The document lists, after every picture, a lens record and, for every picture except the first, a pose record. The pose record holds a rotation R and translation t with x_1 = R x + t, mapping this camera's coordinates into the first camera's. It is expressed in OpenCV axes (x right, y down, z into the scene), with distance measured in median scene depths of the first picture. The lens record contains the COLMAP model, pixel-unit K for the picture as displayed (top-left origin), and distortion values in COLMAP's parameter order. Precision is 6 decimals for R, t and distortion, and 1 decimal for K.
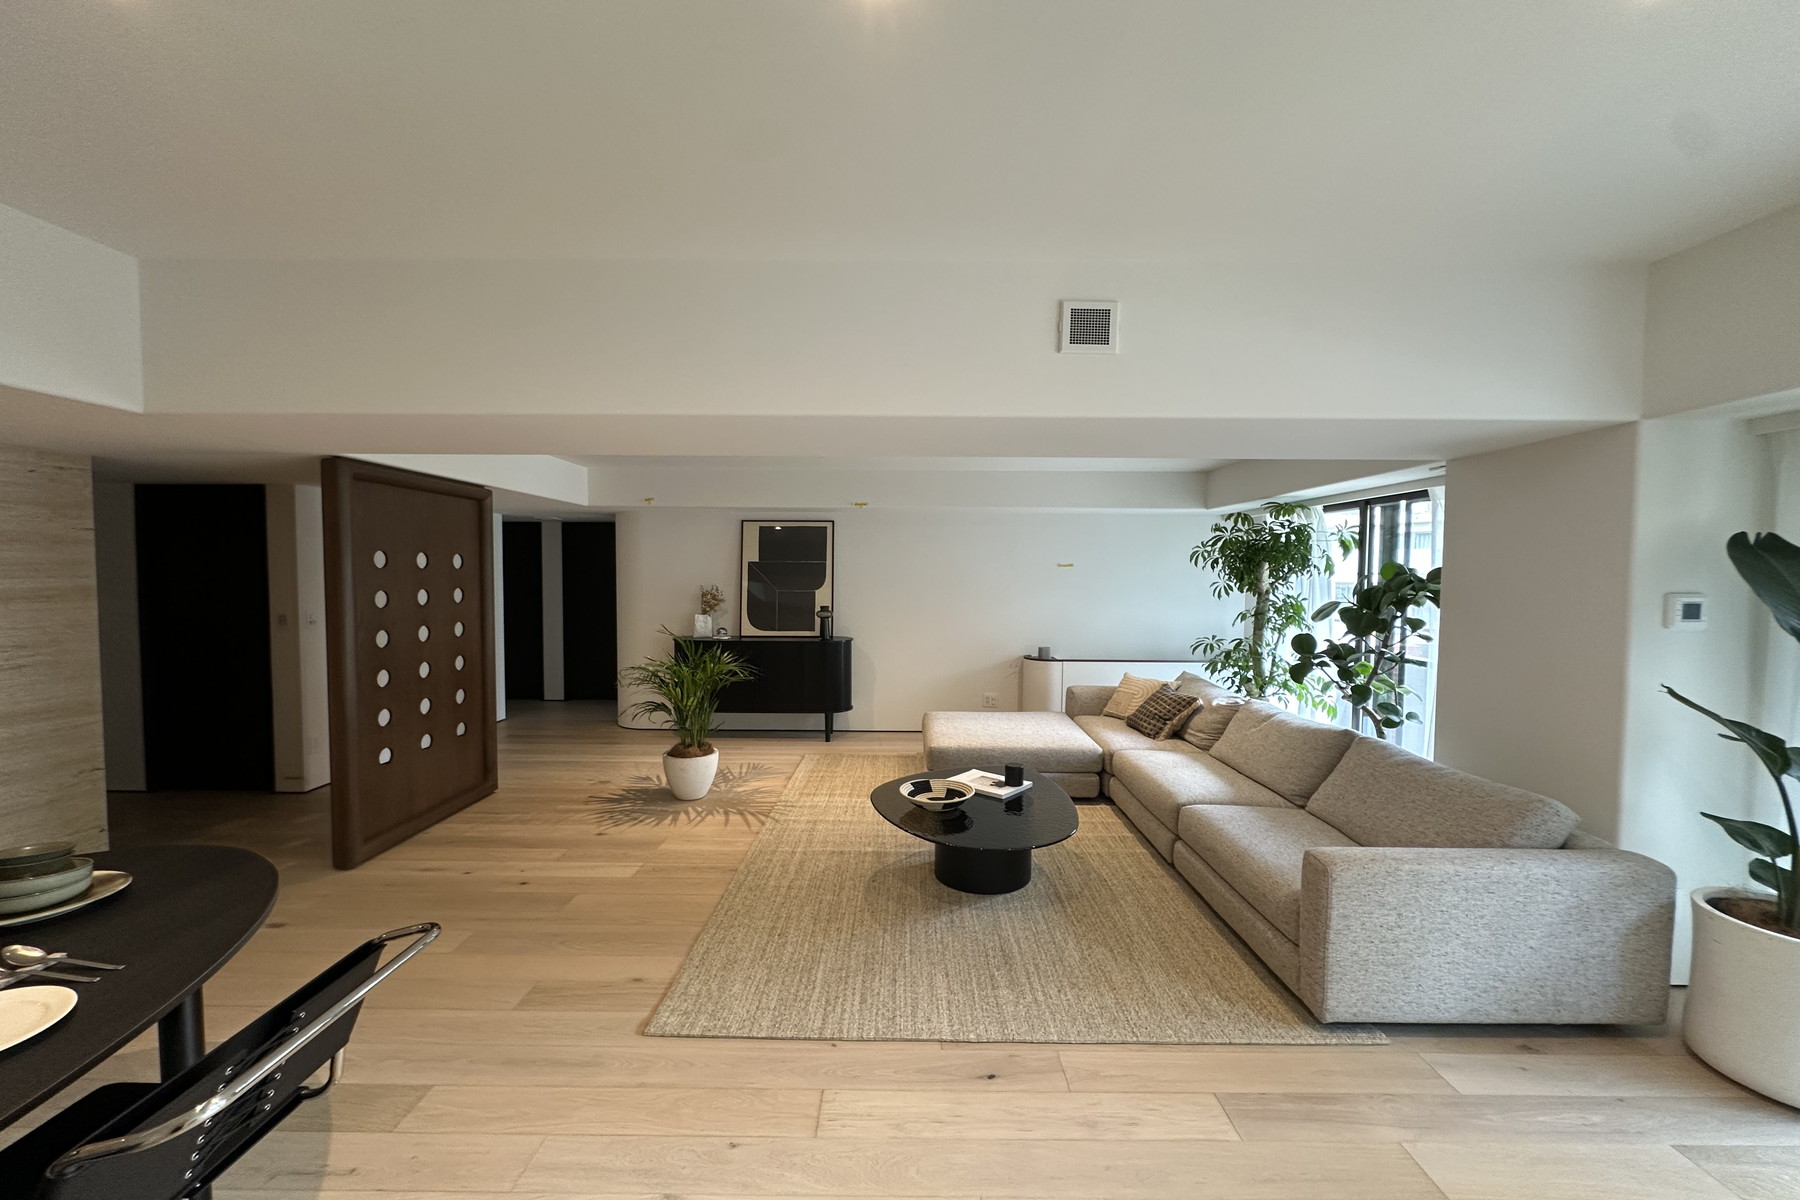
lens RADIAL K [[720.7, 0, 900.9], [0, 720.7, 608.0], [0, 0, 1]] dist [-0.005570, 0.001111]
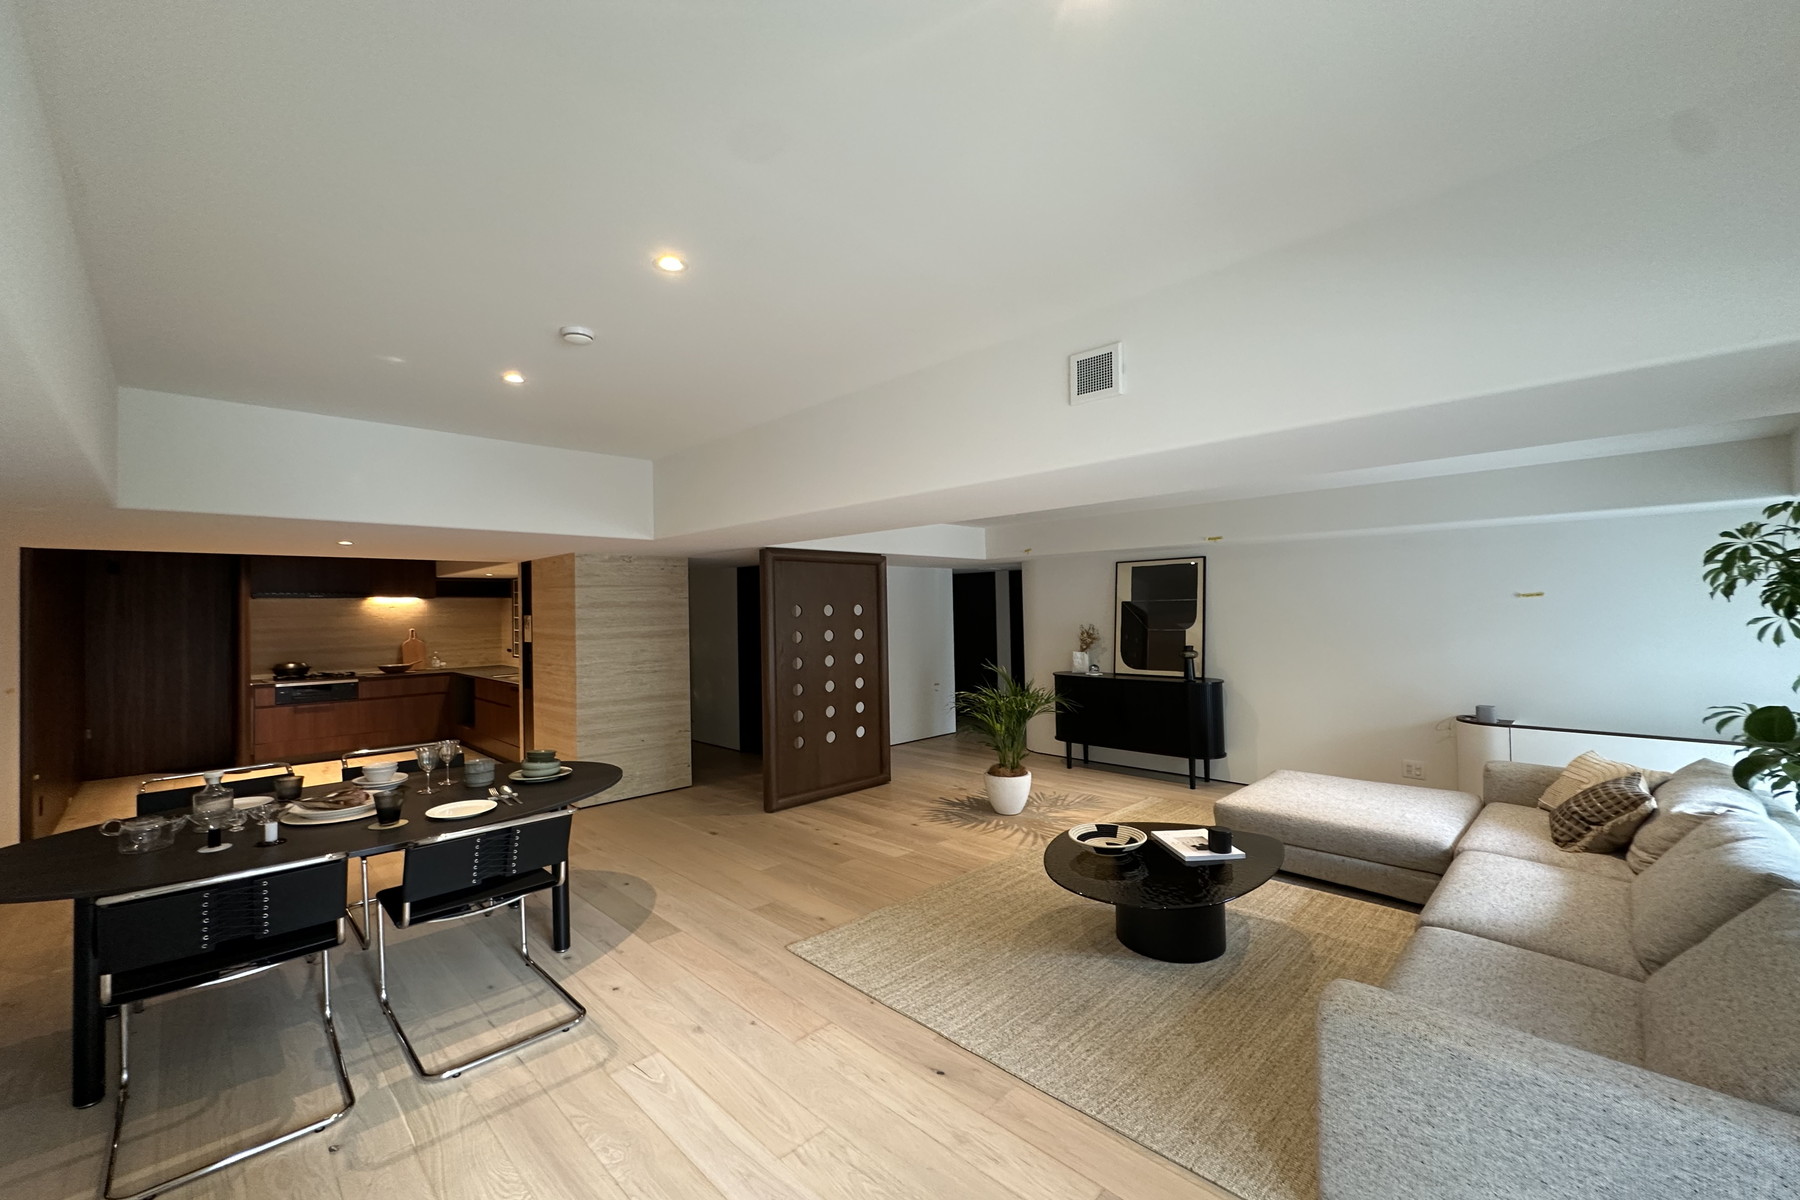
lens RADIAL K [[720.7, 0, 897.2], [0, 720.7, 600.9], [0, 0, 1]] dist [-0.005570, 0.001111]
pose [[0.709649, -0.027451, -0.704021, 0.433640], [-0.013184, 0.998548, -0.052224, -0.010461], [0.704432, 0.046343, 0.708257, 0.062321]]
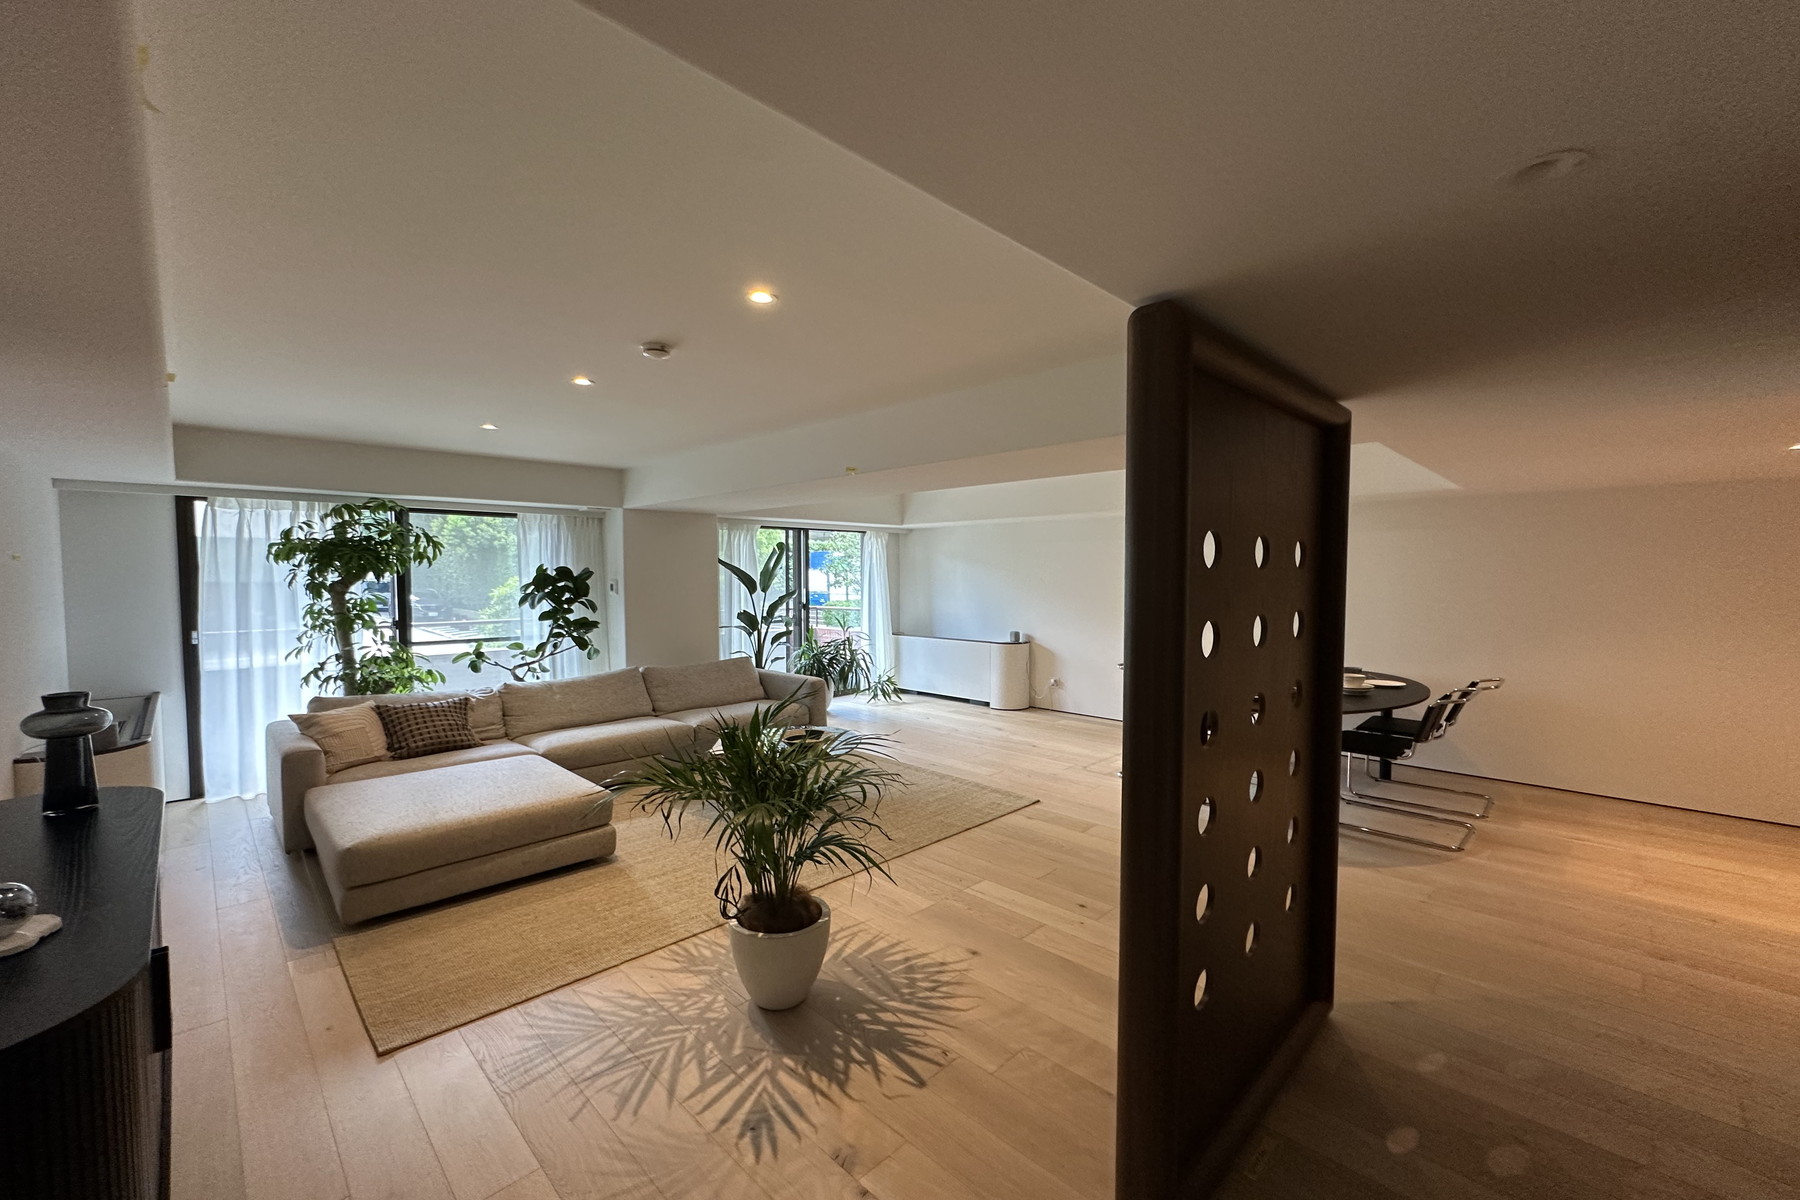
lens RADIAL K [[720.7, 0, 902.0], [0, 720.7, 598.0], [0, 0, 1]] dist [-0.005570, 0.001111]
pose [[-0.713795, -0.029483, 0.699734, -0.792150], [0.029949, 0.996915, 0.072556, -0.073558], [-0.699714, 0.072746, -0.710710, 1.424814]]
